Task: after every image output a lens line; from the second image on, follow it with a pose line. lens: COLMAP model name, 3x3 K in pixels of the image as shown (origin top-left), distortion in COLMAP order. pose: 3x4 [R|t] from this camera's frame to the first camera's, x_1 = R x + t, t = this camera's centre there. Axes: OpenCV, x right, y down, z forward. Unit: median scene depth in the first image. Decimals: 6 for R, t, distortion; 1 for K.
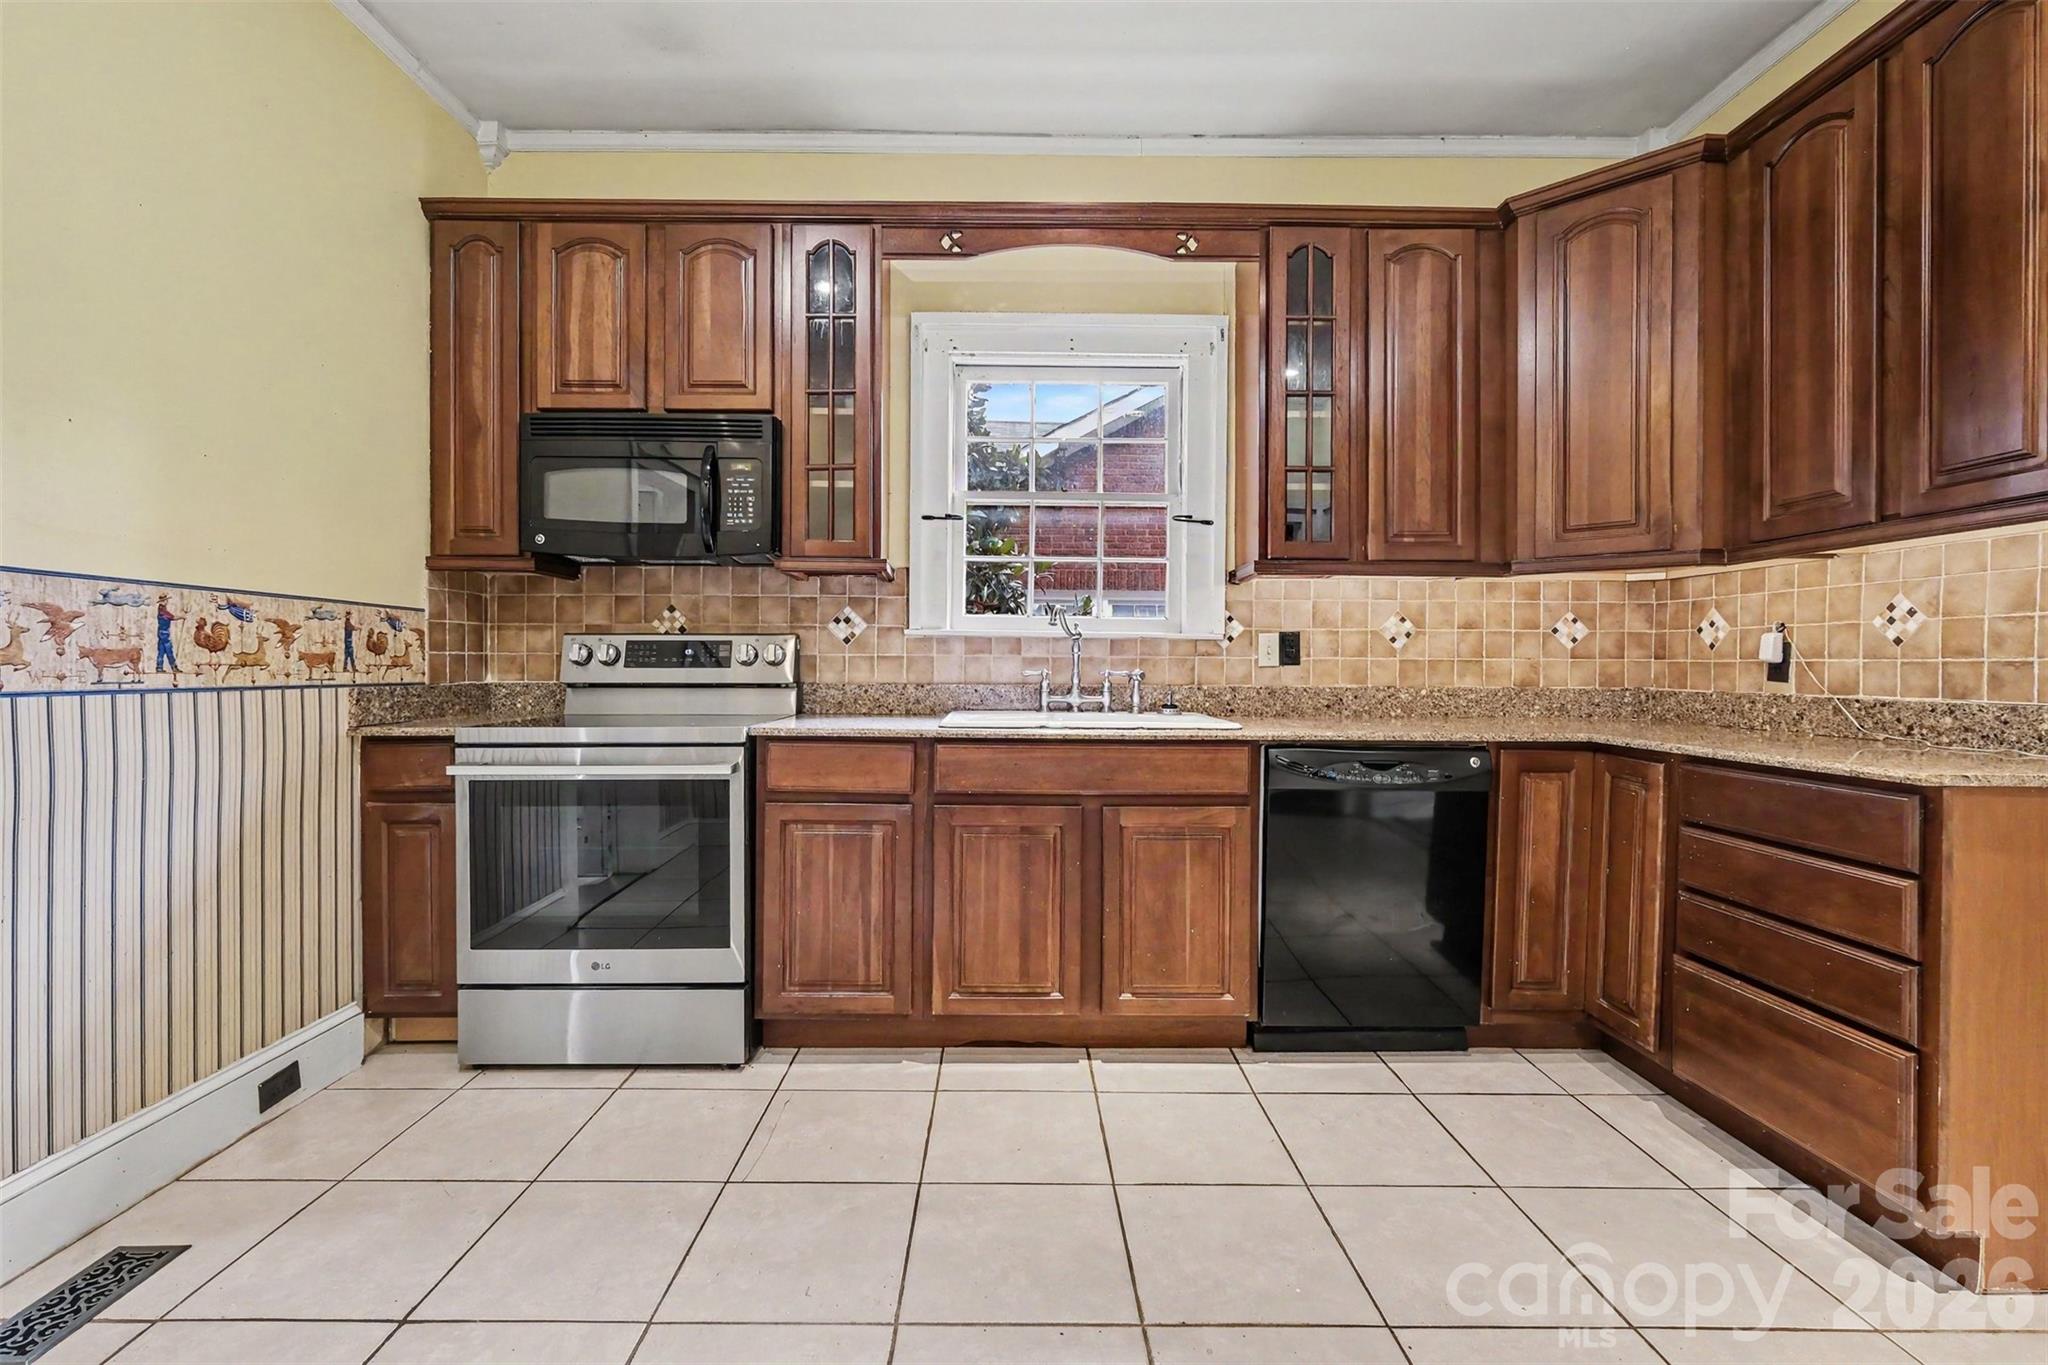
lens RADIAL K [[911.3, 0, 1020.0], [0, 911.3, 661.0], [0, 0, 1]] dist [0.001840, 0.001835]
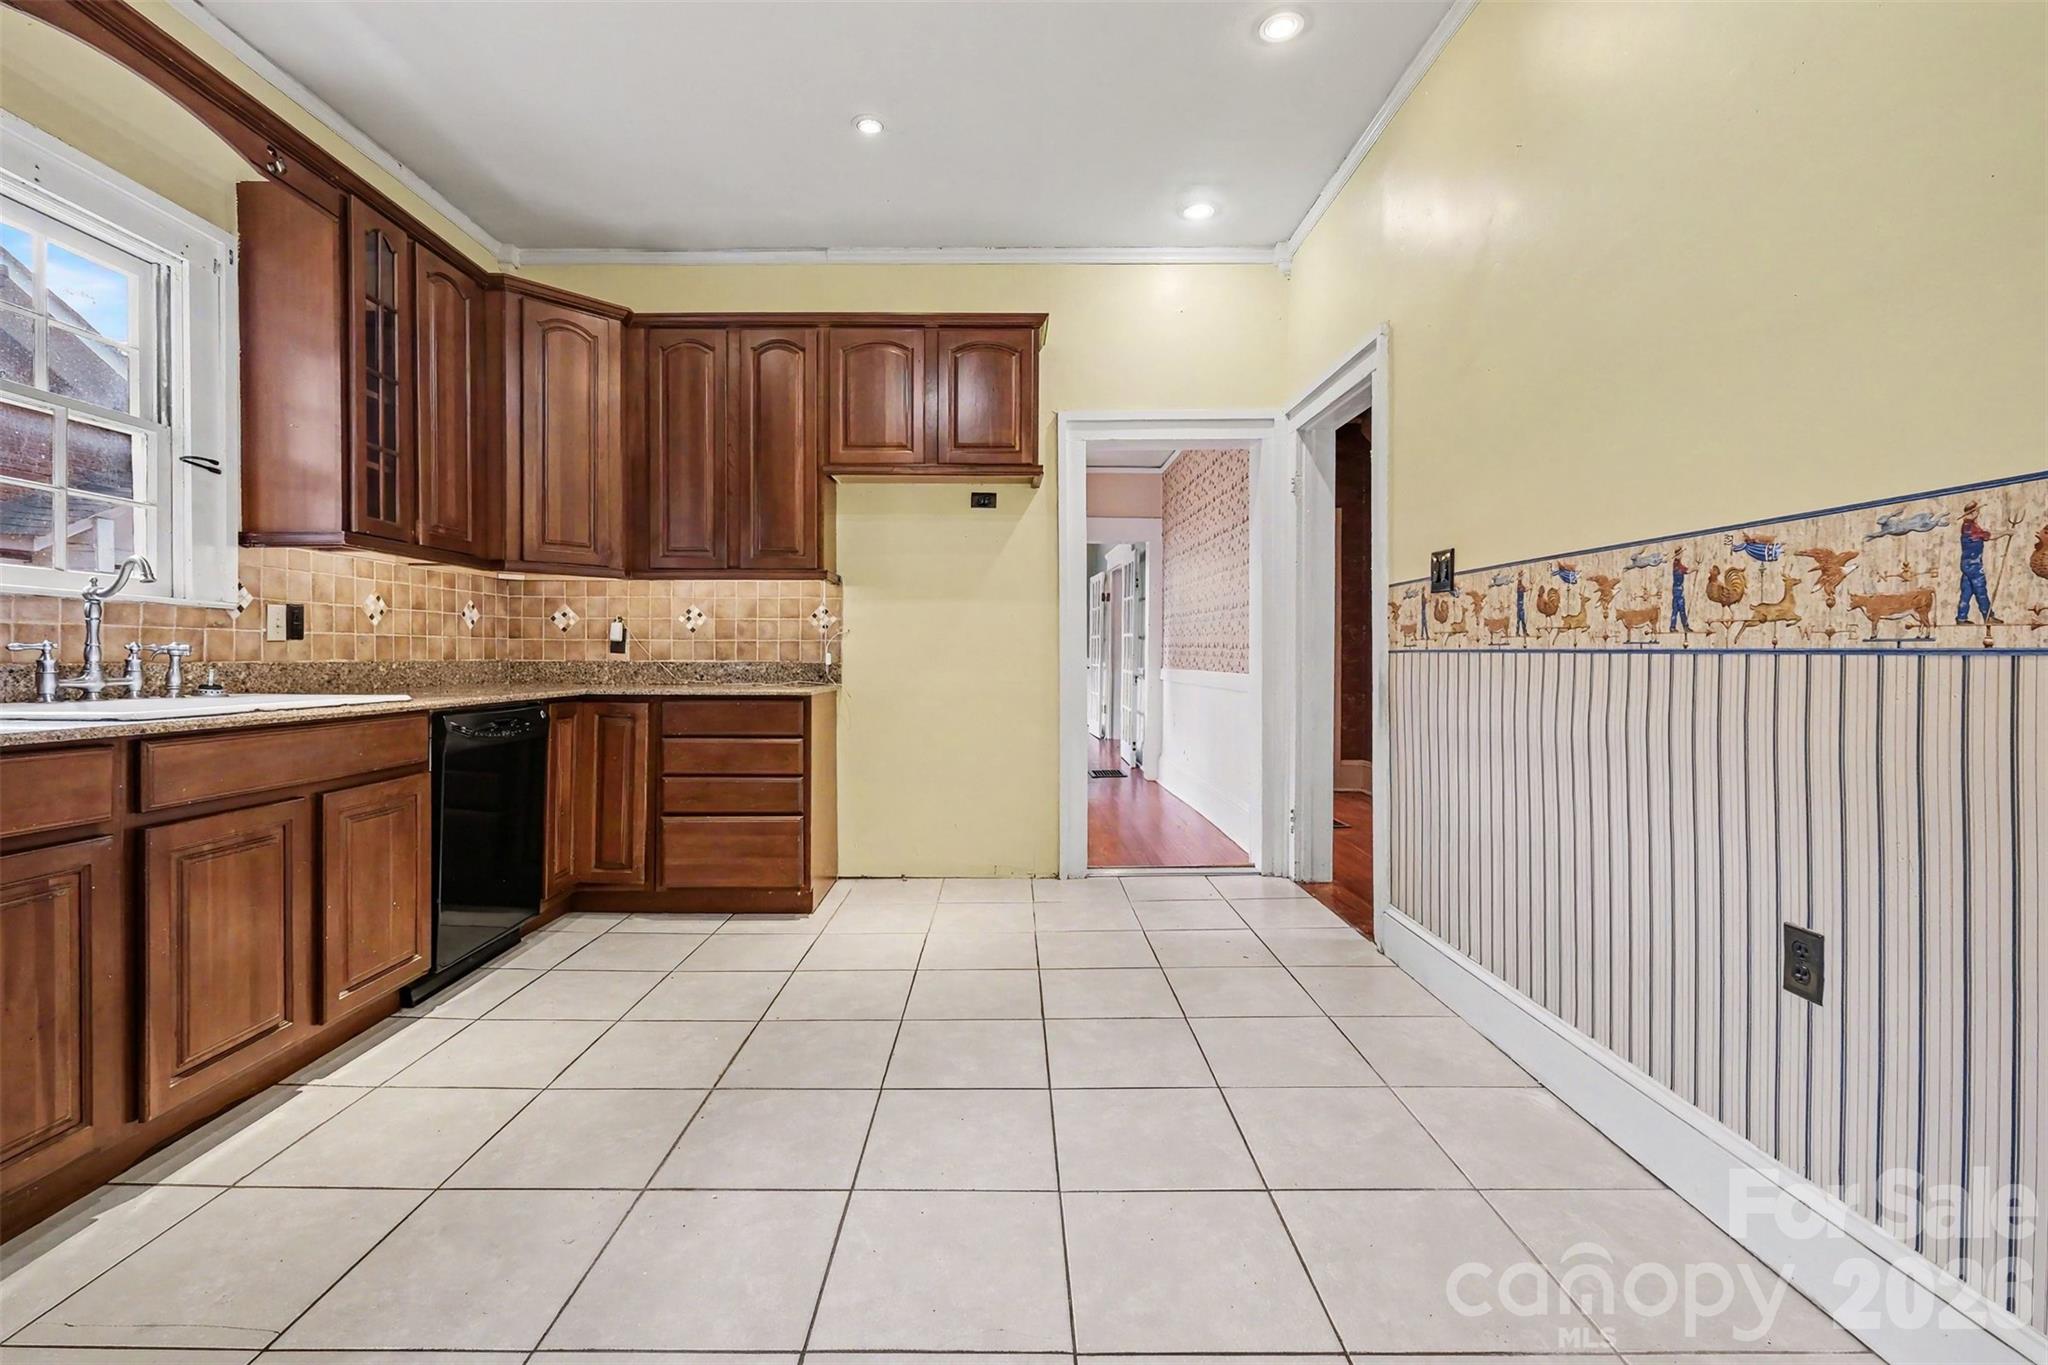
lens RADIAL K [[911.3, 0, 1013.4], [0, 911.3, 651.8], [0, 0, 1]] dist [0.001840, 0.001835]
pose [[-0.004661, -0.001795, 0.999988, -0.698212], [-0.005191, 0.999985, 0.001771, 0.012561], [-0.999976, -0.005182, -0.004670, 0.279143]]
